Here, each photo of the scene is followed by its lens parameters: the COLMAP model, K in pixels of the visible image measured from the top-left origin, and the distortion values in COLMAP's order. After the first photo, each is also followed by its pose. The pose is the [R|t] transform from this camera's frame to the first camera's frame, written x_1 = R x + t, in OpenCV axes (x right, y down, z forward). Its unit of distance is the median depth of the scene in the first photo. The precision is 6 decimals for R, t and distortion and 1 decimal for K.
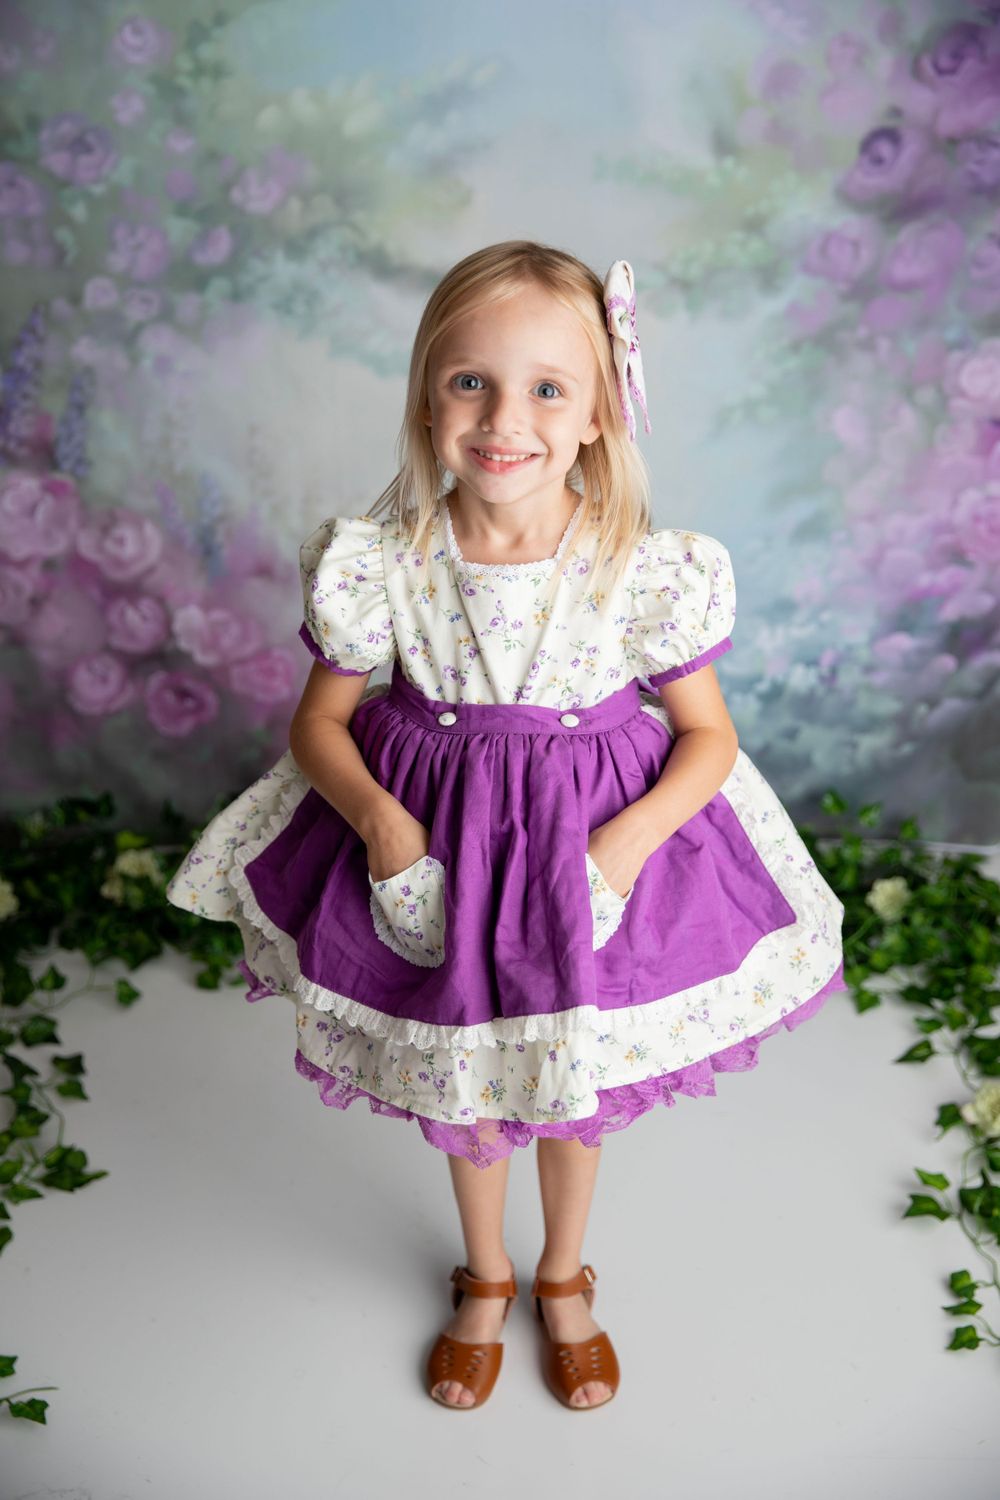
lens RADIAL K [[1919.8, 0, 500.0], [0, 1919.8, 750.0], [0, 0, 1]] dist [0.115936, 0.020990]
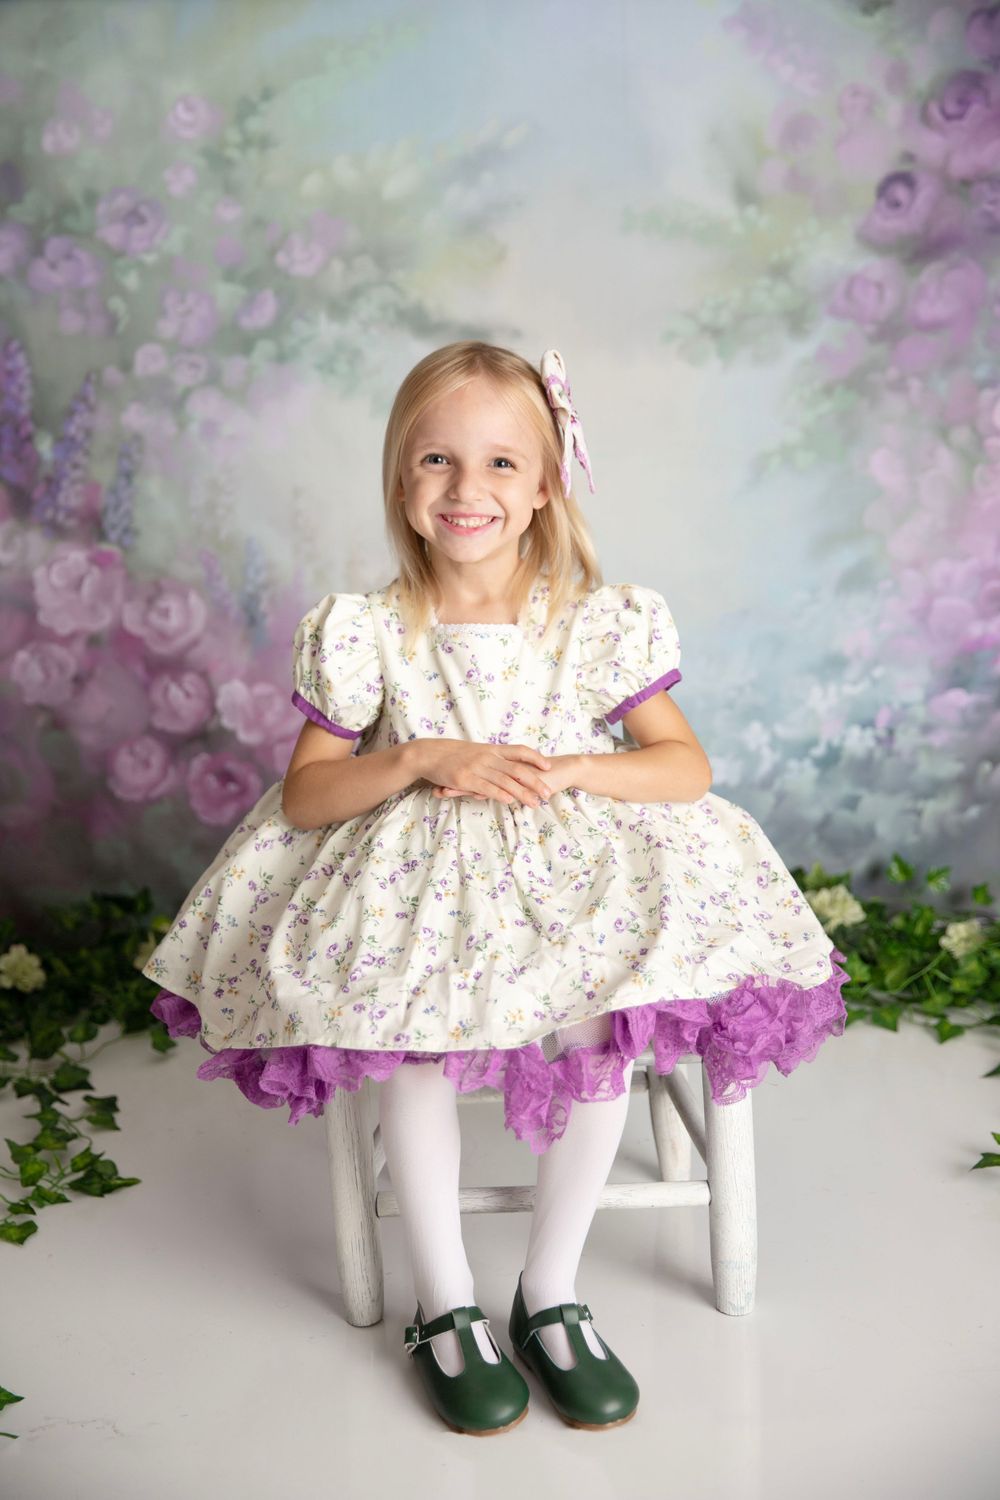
lens RADIAL K [[1919.8, 0, 500.0], [0, 1919.8, 750.0], [0, 0, 1]] dist [0.115936, 0.020990]
pose [[0.999300, -0.032752, -0.018081, -0.007551], [0.027183, 0.967718, -0.250567, 0.223815], [0.025704, 0.249900, 0.967930, 0.056760]]
